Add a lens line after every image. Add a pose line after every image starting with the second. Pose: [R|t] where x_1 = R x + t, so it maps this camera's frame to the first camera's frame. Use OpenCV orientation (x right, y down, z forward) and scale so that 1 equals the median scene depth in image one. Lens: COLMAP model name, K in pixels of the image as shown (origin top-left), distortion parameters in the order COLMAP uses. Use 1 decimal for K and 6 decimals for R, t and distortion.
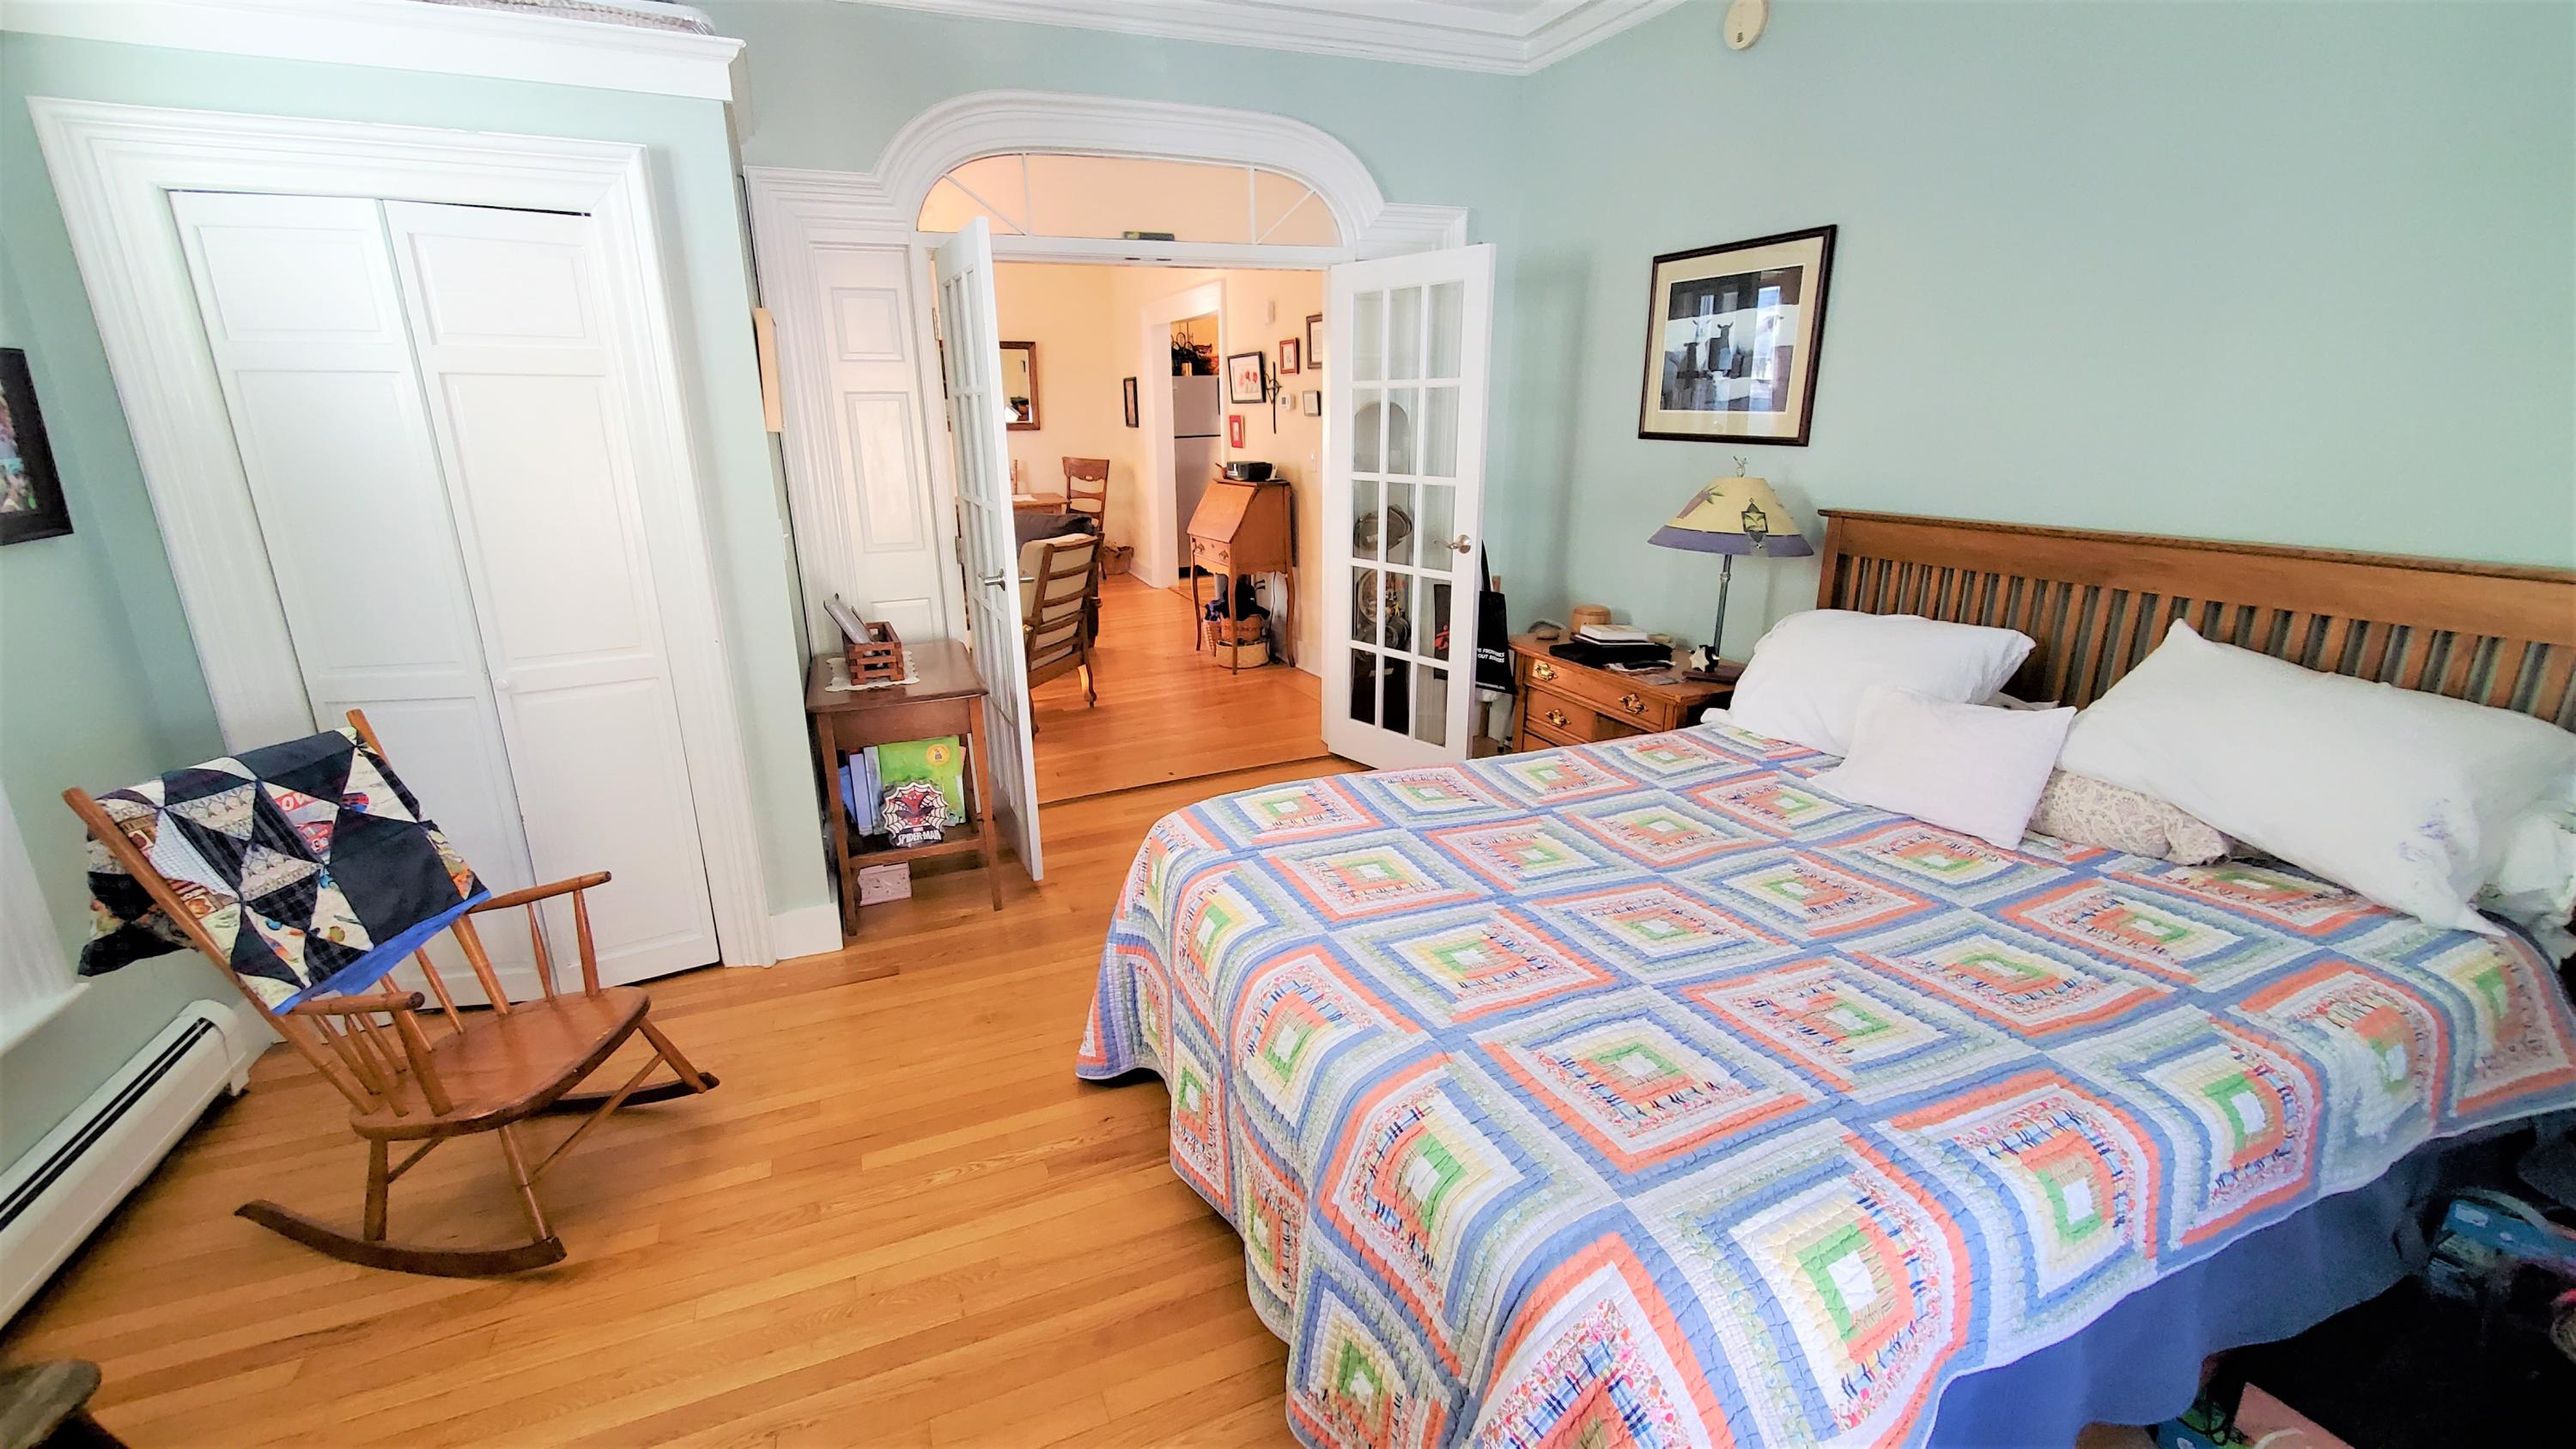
lens RADIAL K [[1026.3, 0, 1259.1], [0, 1026.3, 717.0], [0, 0, 1]] dist [-0.000597, -0.000559]
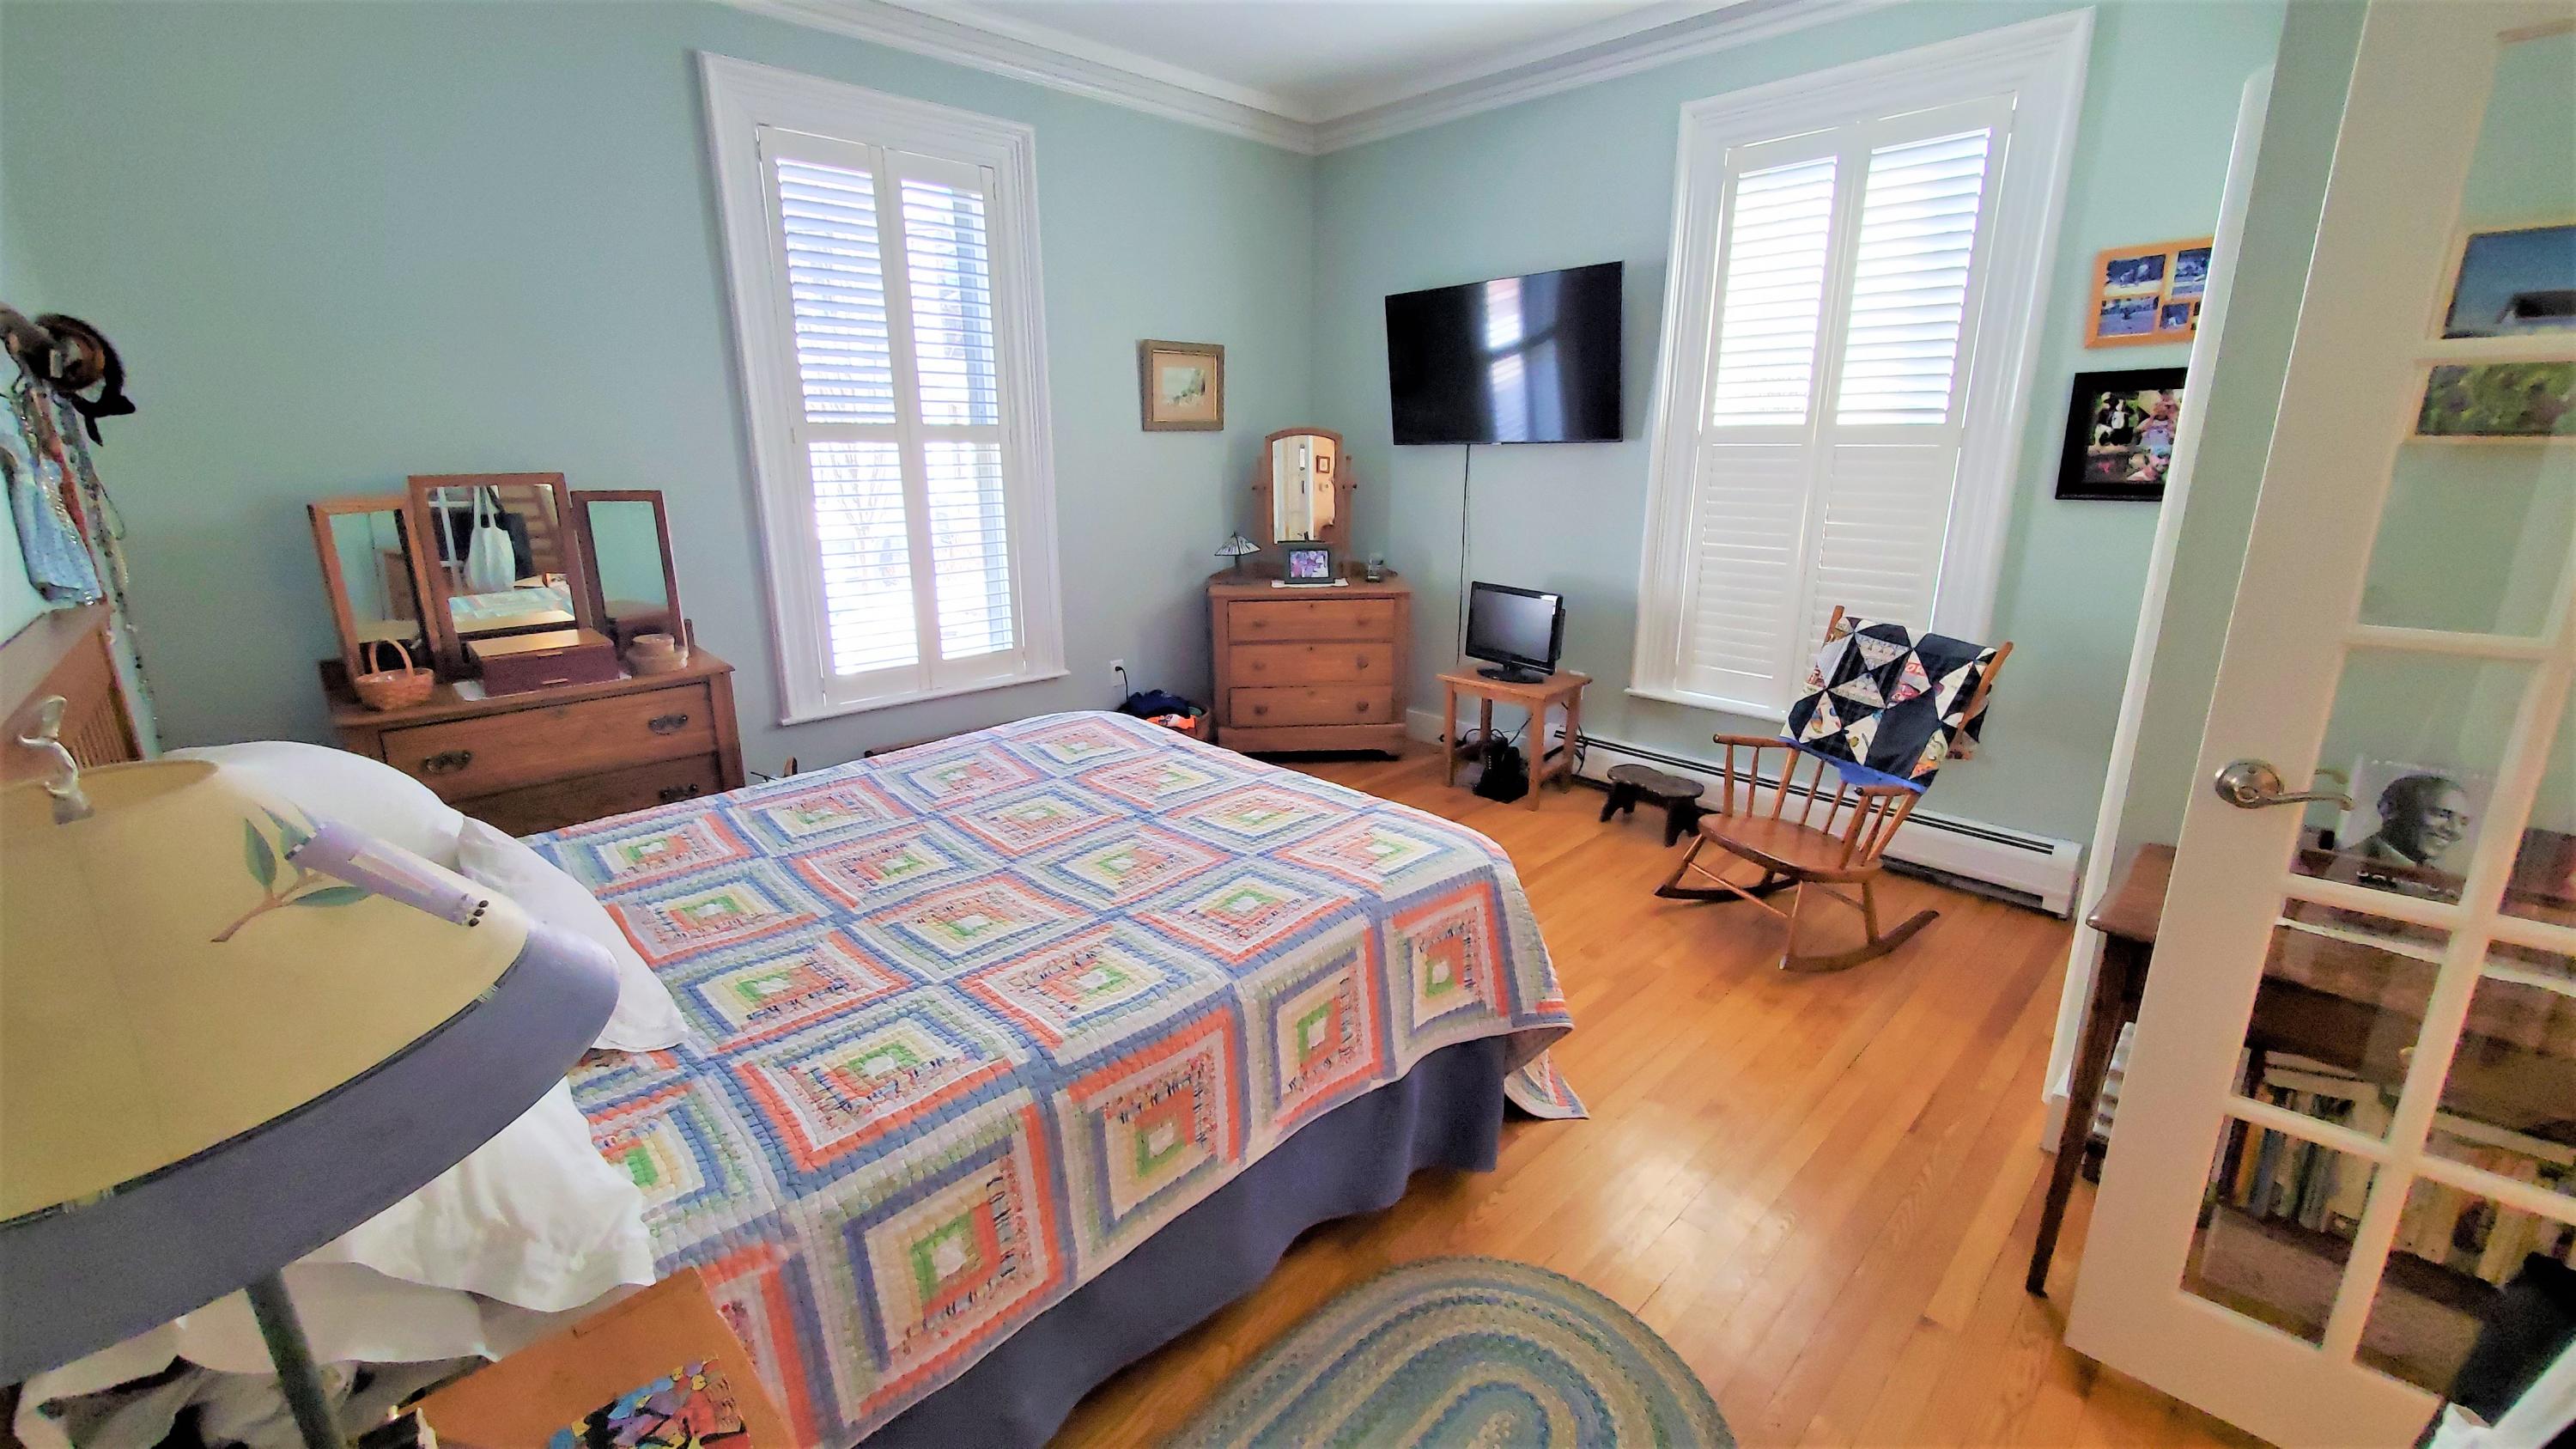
lens RADIAL K [[1026.3, 0, 1259.1], [0, 1026.3, 717.0], [0, 0, 1]] dist [-0.000597, -0.000559]
pose [[-0.933738, 0.112311, -0.339881, 0.397709], [-0.084021, 0.854210, 0.513094, -0.450696], [0.347956, 0.507652, -0.788172, 1.509648]]
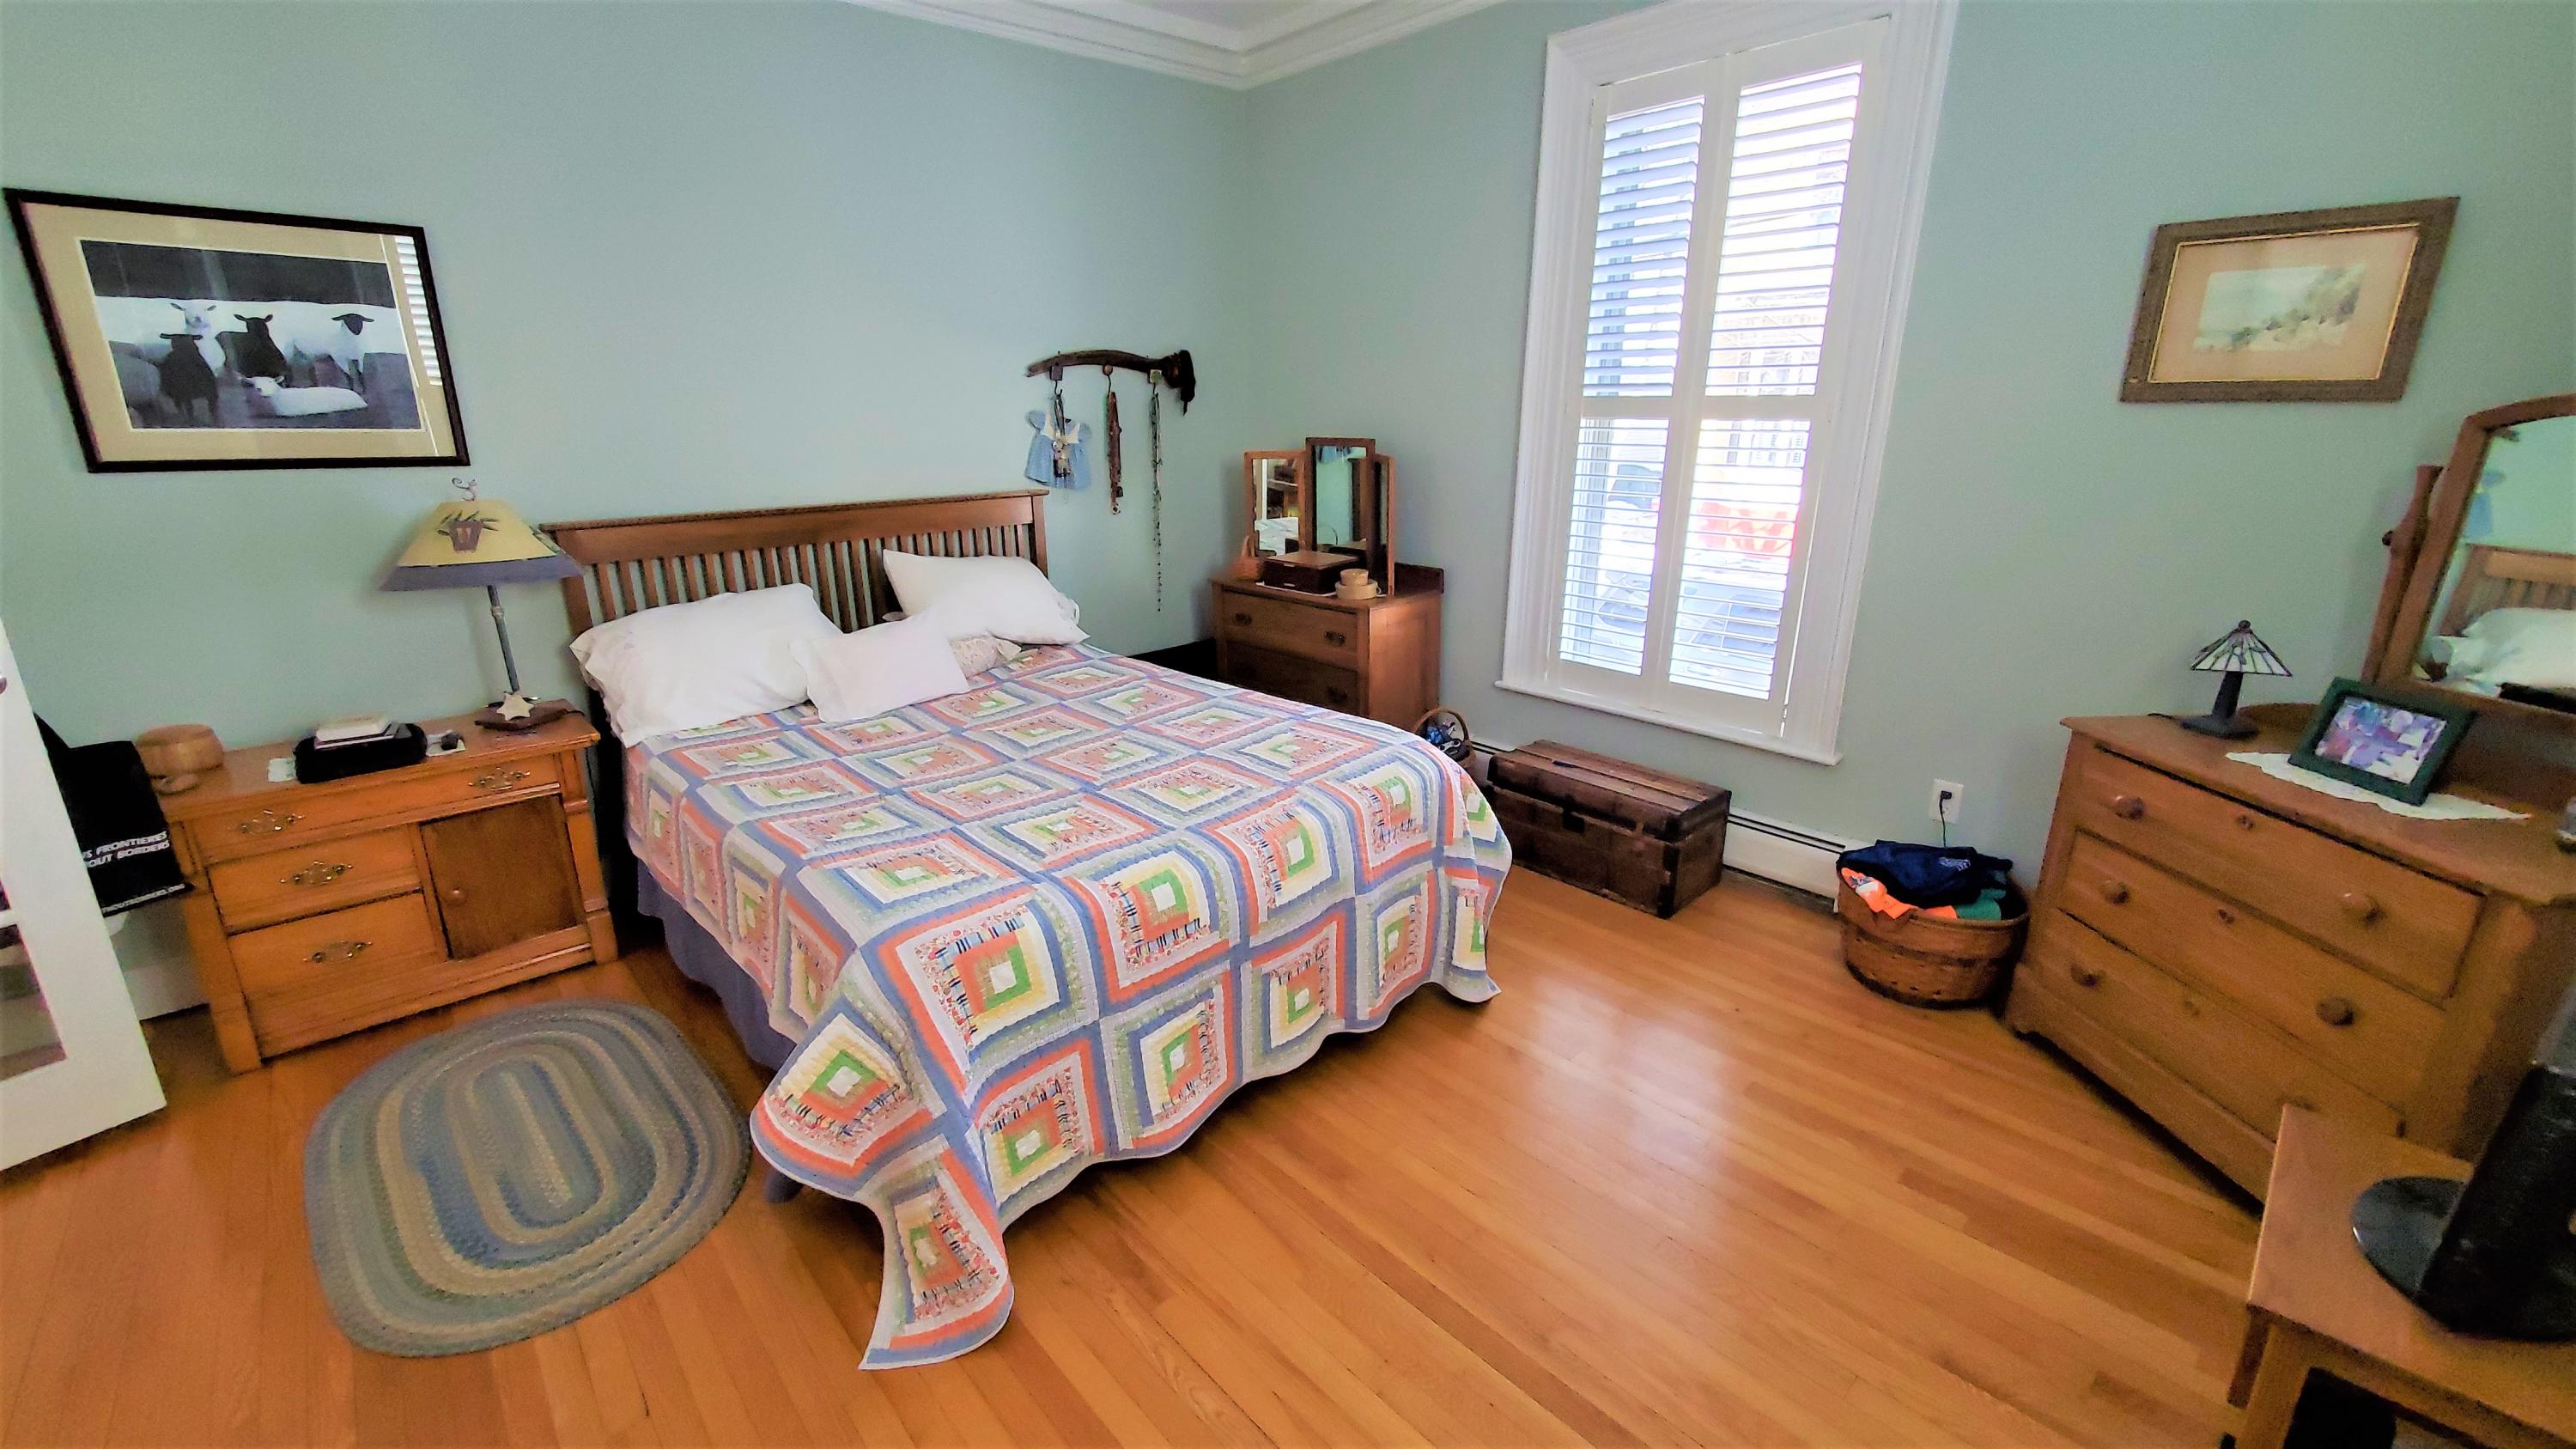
lens RADIAL K [[1033.8, 0, 1265.9], [0, 1033.8, 718.9], [0, 0, 1]] dist [0.000073, -0.000380]
pose [[-0.340151, -0.256170, 0.904806, -0.772193], [0.277080, 0.892162, 0.356755, -0.239444], [-0.898623, 0.372055, -0.232490, 0.813390]]
